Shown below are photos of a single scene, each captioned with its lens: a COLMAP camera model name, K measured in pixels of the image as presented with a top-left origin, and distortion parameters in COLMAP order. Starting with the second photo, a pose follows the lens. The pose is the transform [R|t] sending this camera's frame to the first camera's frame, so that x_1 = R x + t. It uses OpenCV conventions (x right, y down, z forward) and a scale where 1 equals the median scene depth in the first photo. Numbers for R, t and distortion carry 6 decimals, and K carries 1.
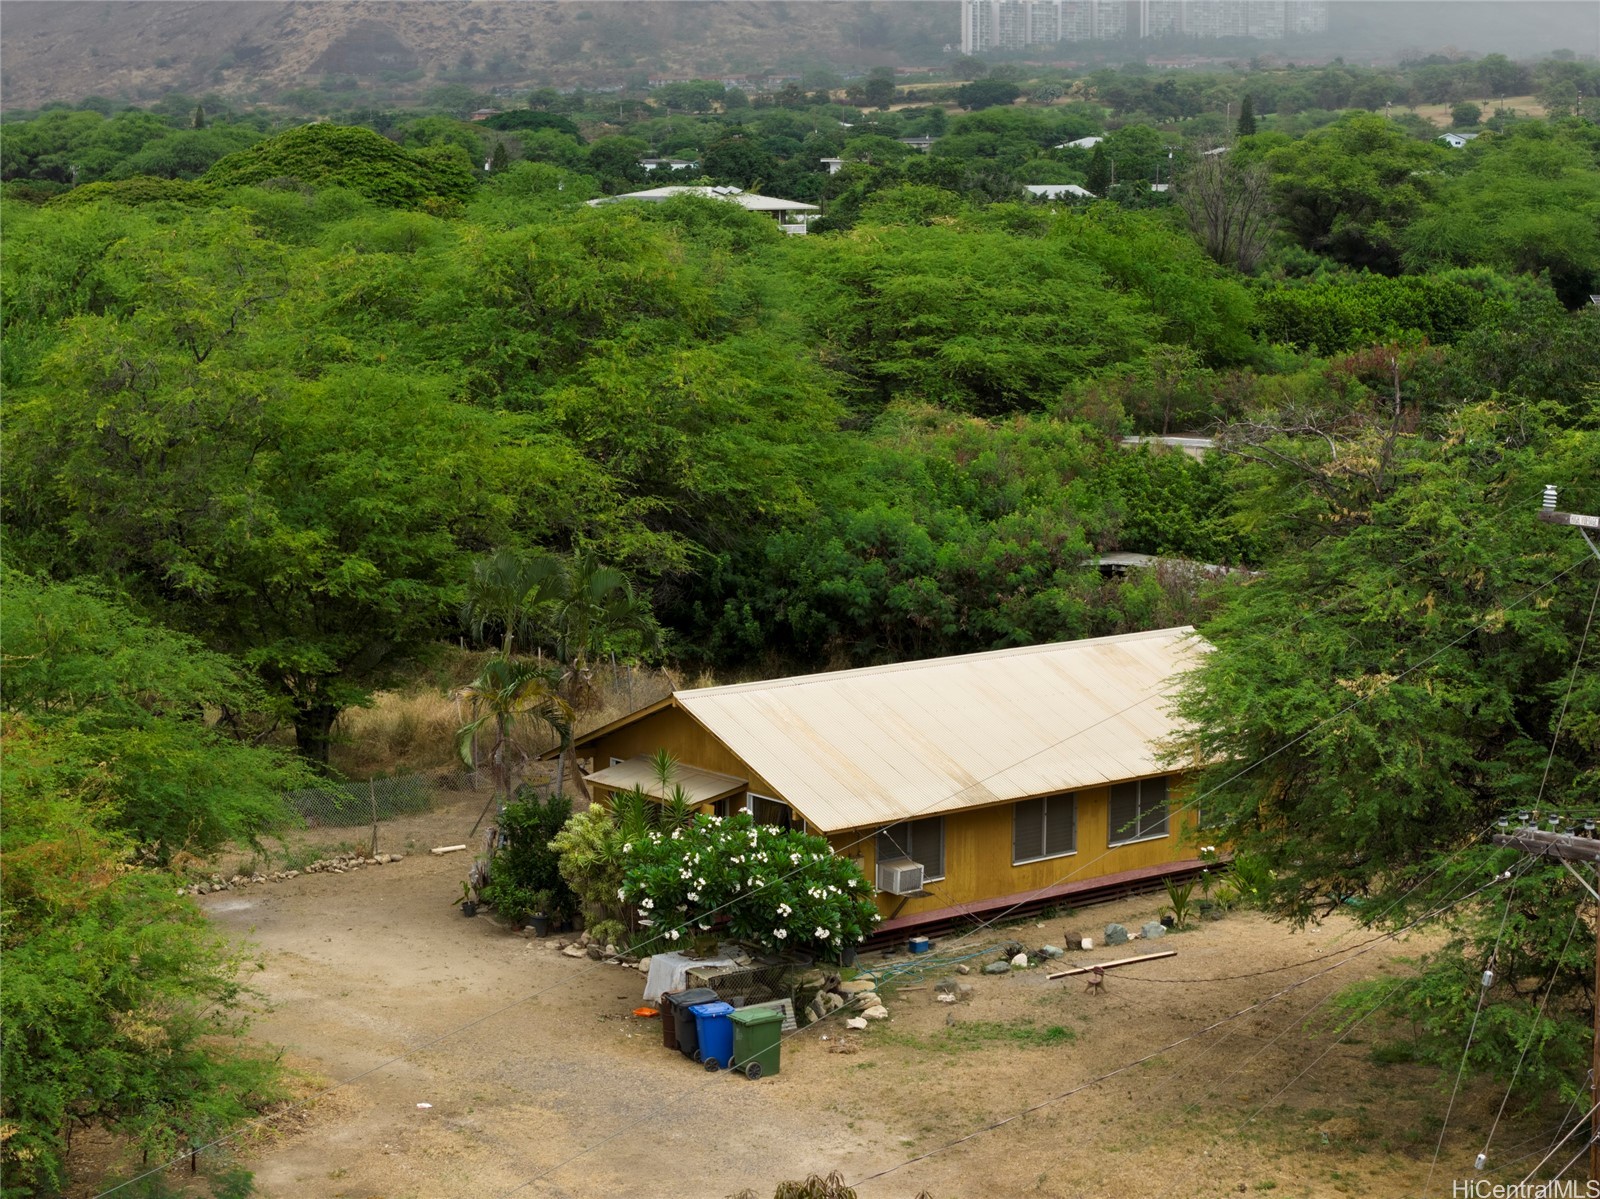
lens RADIAL K [[3192.6, 0, 800.0], [0, 3192.6, 599.5], [0, 0, 1]] dist [-0.177004, 0.409609]
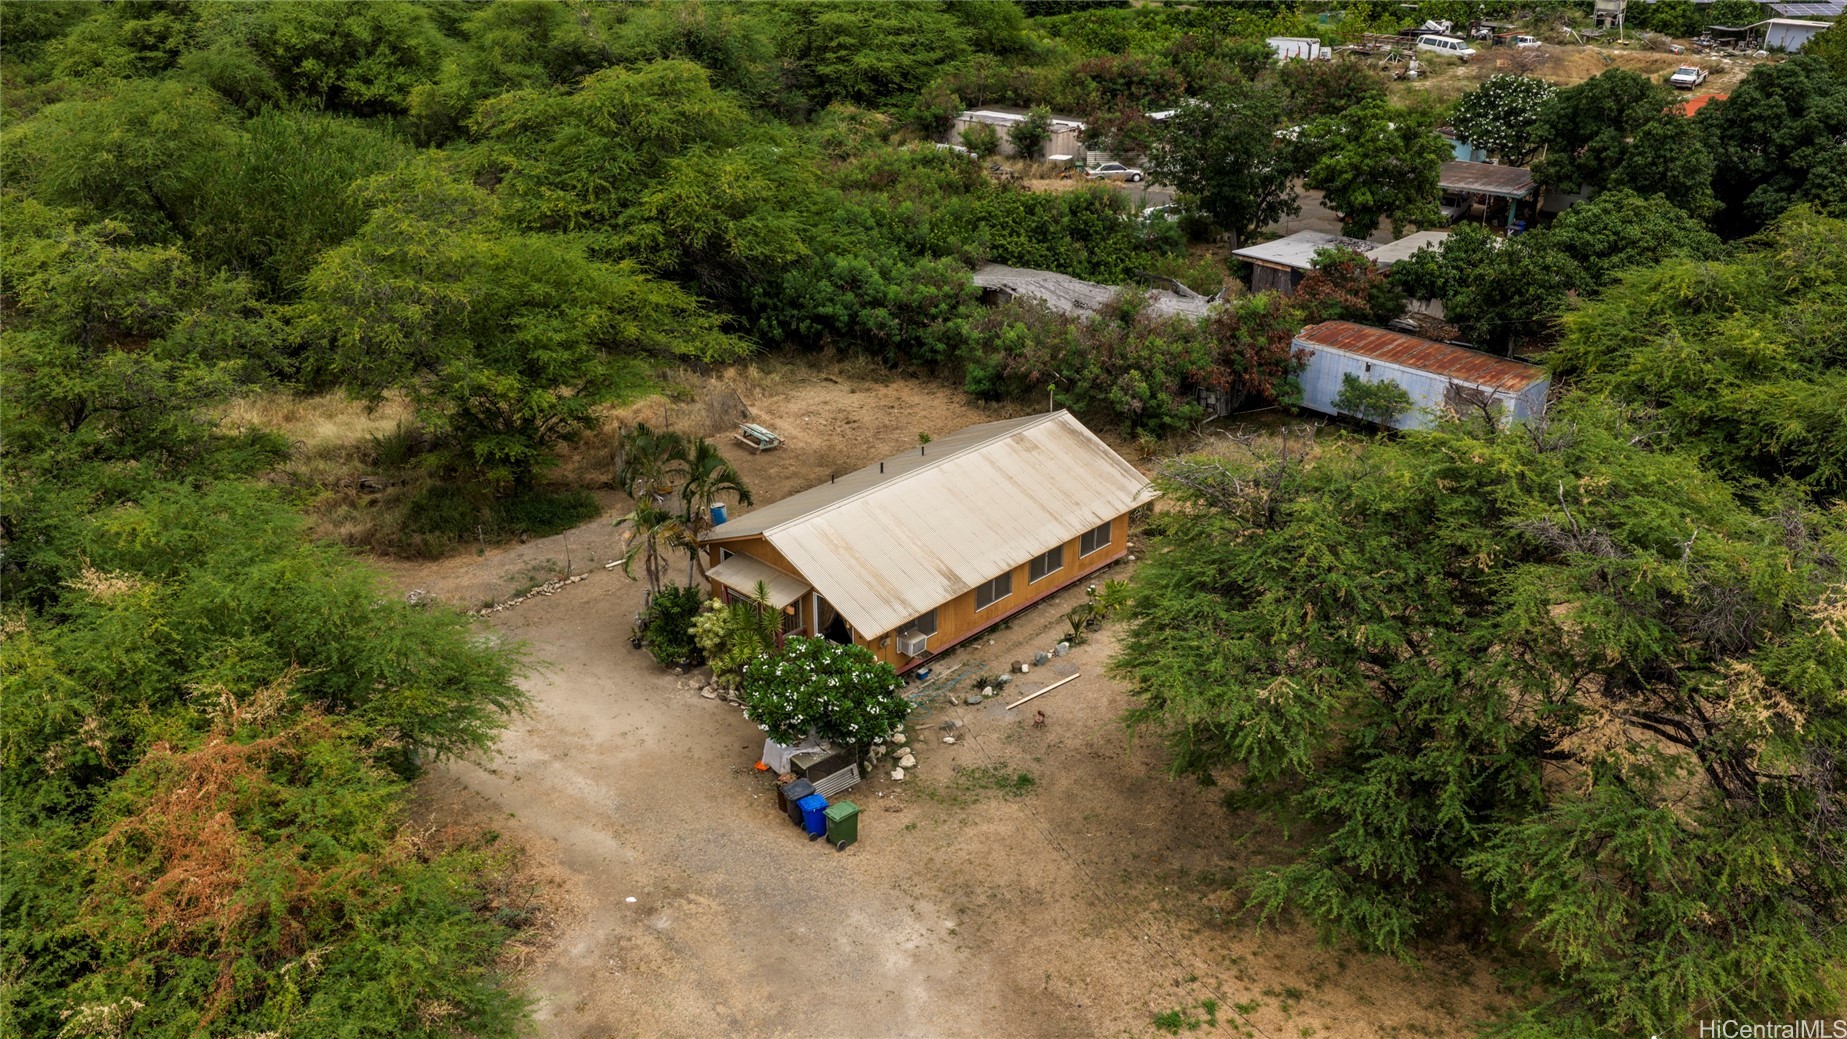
lens RADIAL K [[1520.8, 0, 923.5], [0, 1520.8, 519.5], [0, 0, 1]] dist [0.037329, -0.080485]
pose [[0.993436, -0.050874, 0.102456, -0.034541], [0.018307, 0.954826, 0.296601, -0.181043], [-0.112917, -0.292778, 0.949490, 0.263852]]
